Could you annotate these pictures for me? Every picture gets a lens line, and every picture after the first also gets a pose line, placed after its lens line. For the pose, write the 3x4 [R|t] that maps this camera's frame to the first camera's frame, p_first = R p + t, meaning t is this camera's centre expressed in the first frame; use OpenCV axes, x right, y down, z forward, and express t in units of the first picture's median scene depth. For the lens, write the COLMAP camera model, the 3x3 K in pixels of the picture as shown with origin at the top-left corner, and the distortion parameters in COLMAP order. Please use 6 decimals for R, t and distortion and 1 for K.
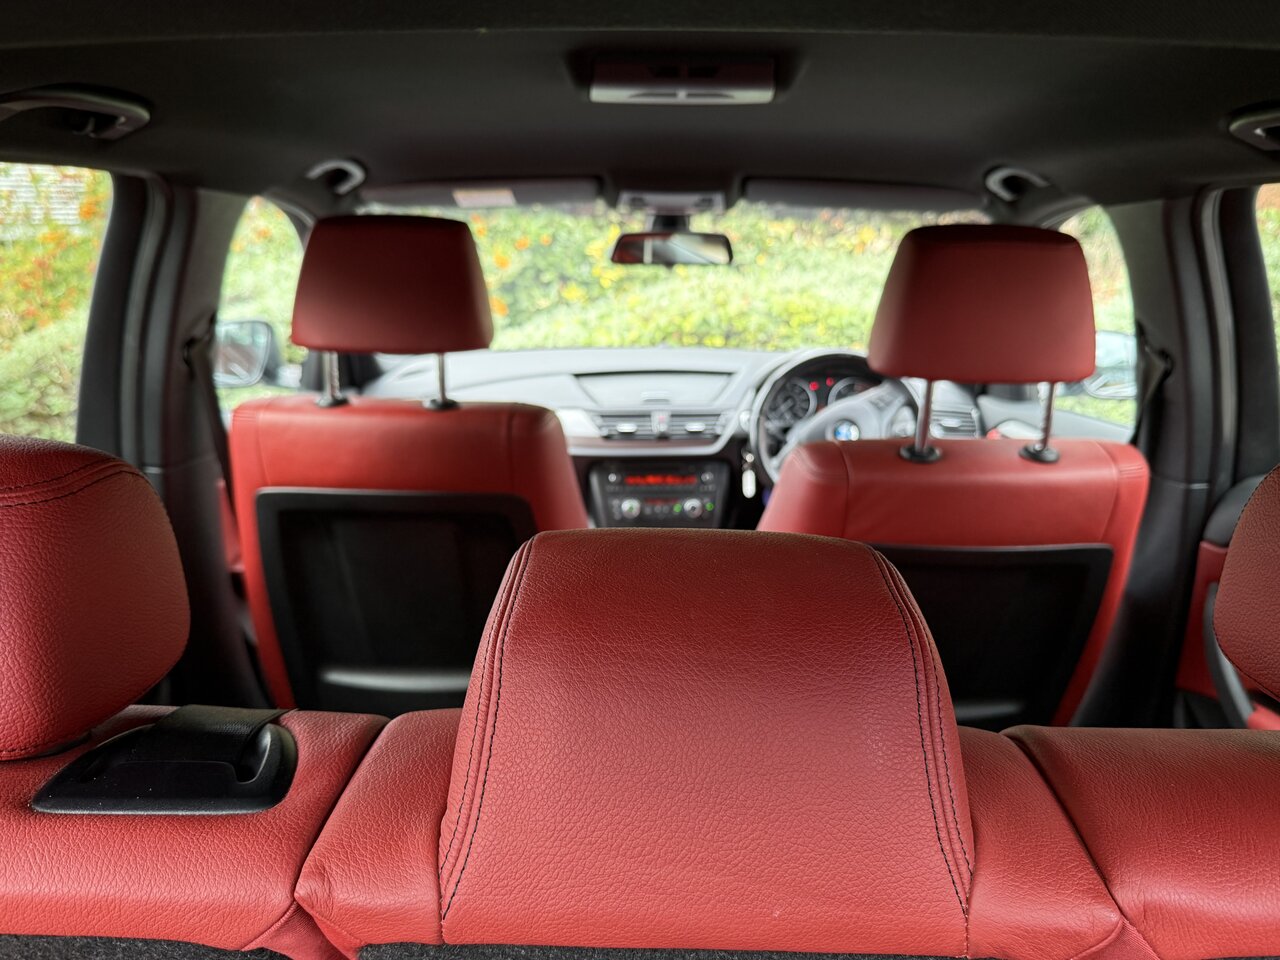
lens RADIAL K [[946.7, 0, 640.0], [0, 946.7, 480.0], [0, 0, 1]] dist [0.118014, -0.203997]
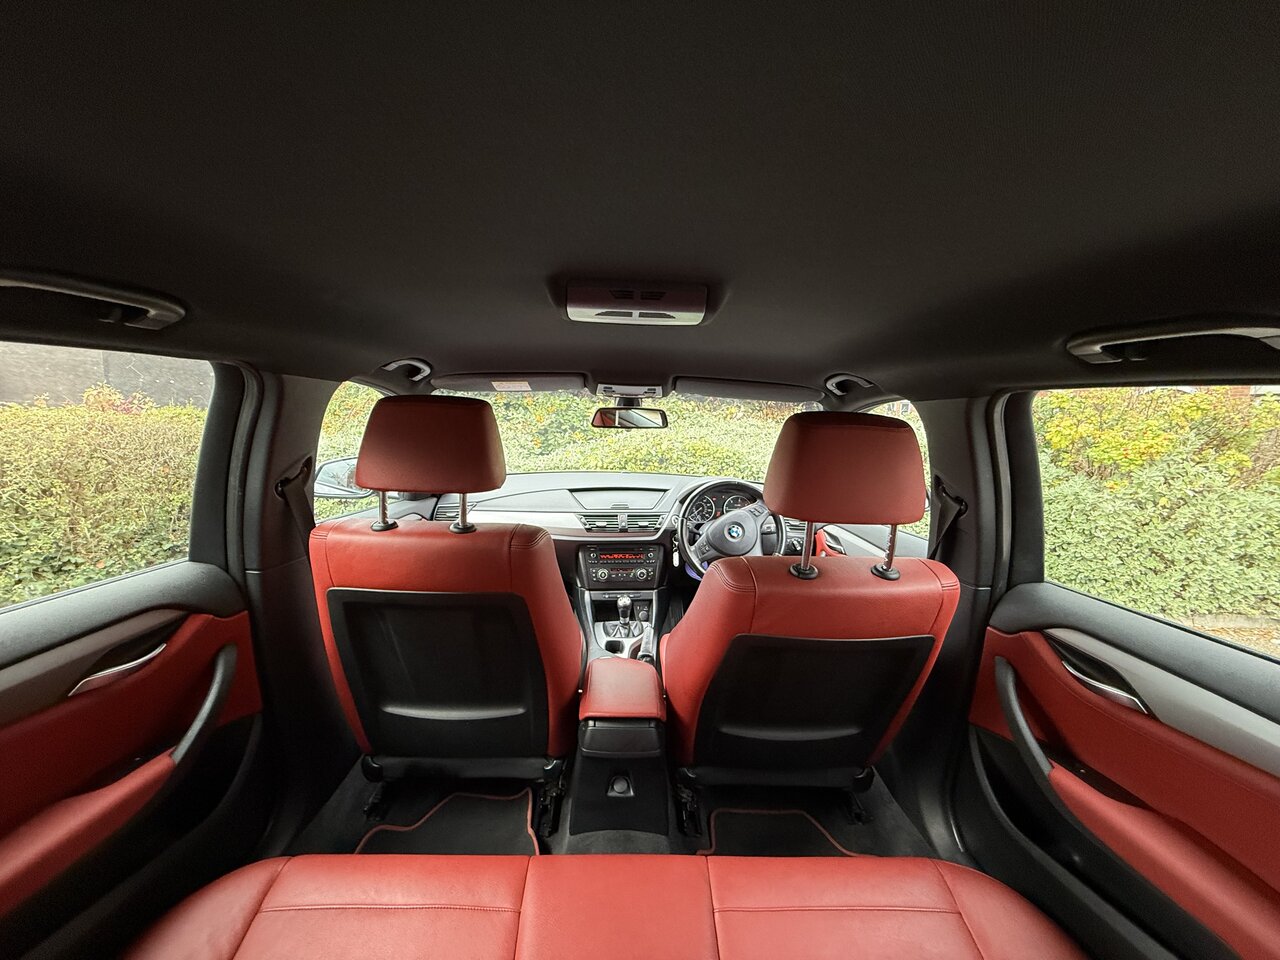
lens RADIAL K [[507.2, 0, 640.0], [0, 507.2, 480.0], [0, 0, 1]] dist [0.009718, -0.007095]
pose [[0.998604, 0.014431, 0.050813, 0.008998], [-0.008914, 0.994200, -0.107173, -0.051041], [-0.052065, 0.106571, 0.992941, 0.169271]]
